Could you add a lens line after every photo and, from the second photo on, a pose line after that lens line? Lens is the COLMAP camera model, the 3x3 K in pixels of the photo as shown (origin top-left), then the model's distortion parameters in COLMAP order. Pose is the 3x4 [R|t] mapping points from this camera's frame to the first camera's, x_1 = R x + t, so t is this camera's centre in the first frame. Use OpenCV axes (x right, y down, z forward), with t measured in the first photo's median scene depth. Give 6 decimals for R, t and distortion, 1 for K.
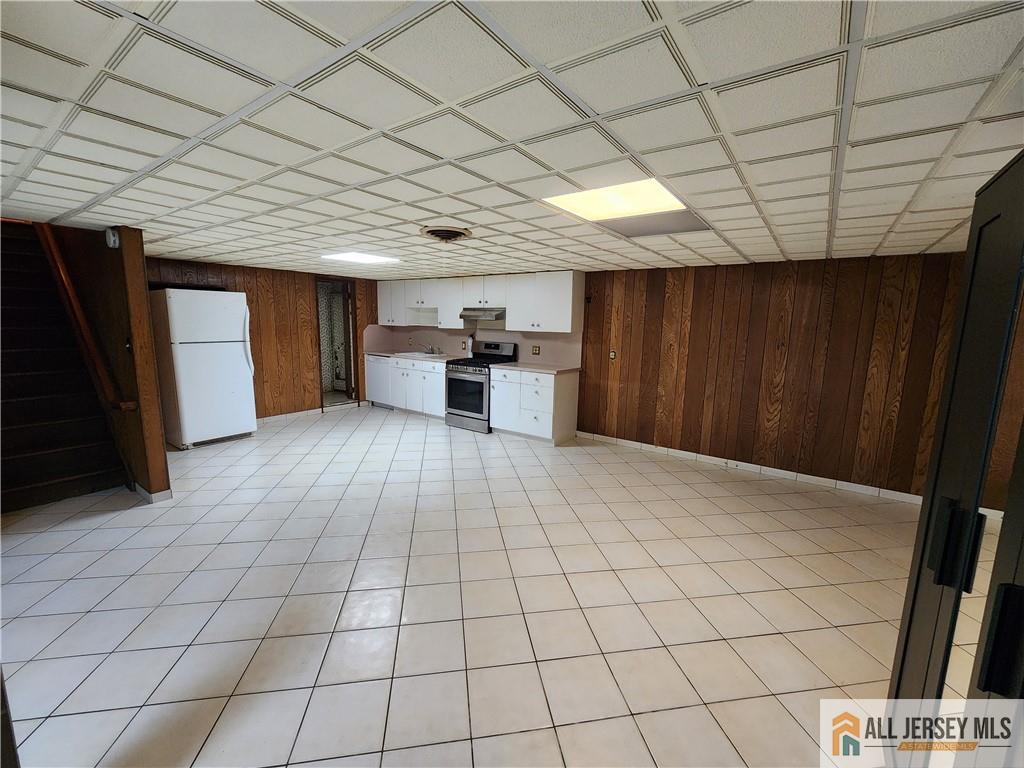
lens RADIAL K [[424.9, 0, 512.2], [0, 424.9, 385.5], [0, 0, 1]] dist [-0.002551, -0.000215]
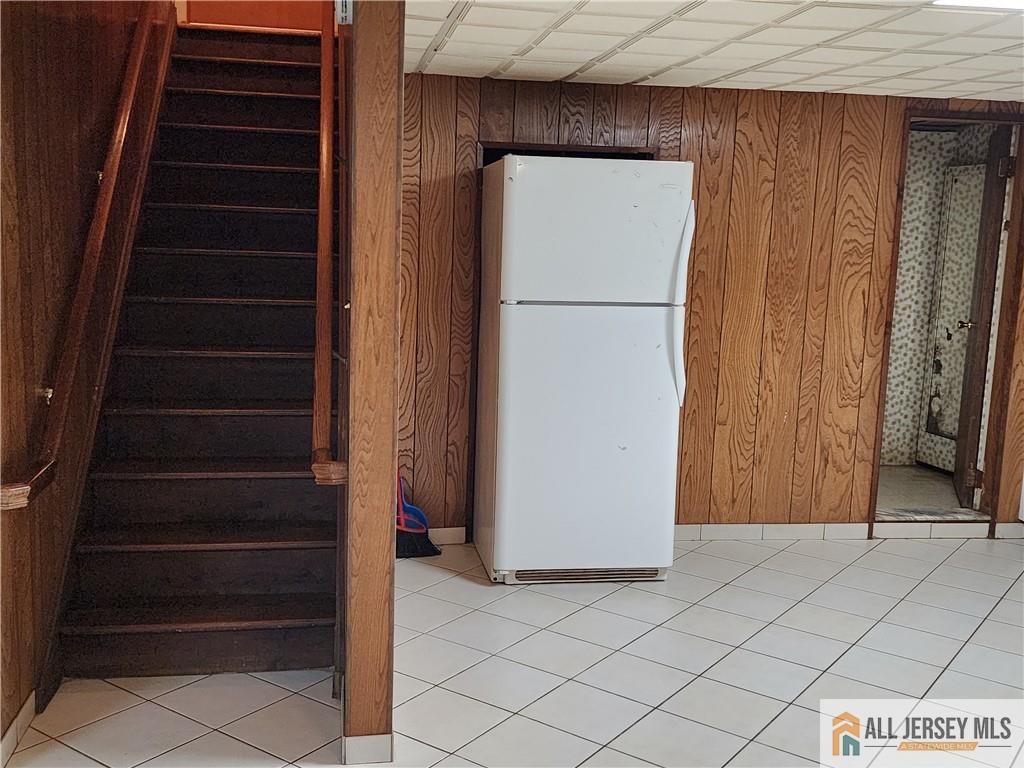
lens RADIAL K [[996.6, 0, 510.9], [0, 996.6, 384.2], [0, 0, 1]] dist [0.037615, 0.000000]
pose [[0.698075, 0.108040, -0.707827, -0.120031], [-0.125545, 0.991705, 0.027555, -0.038278], [0.704932, 0.069629, 0.705849, 0.283854]]
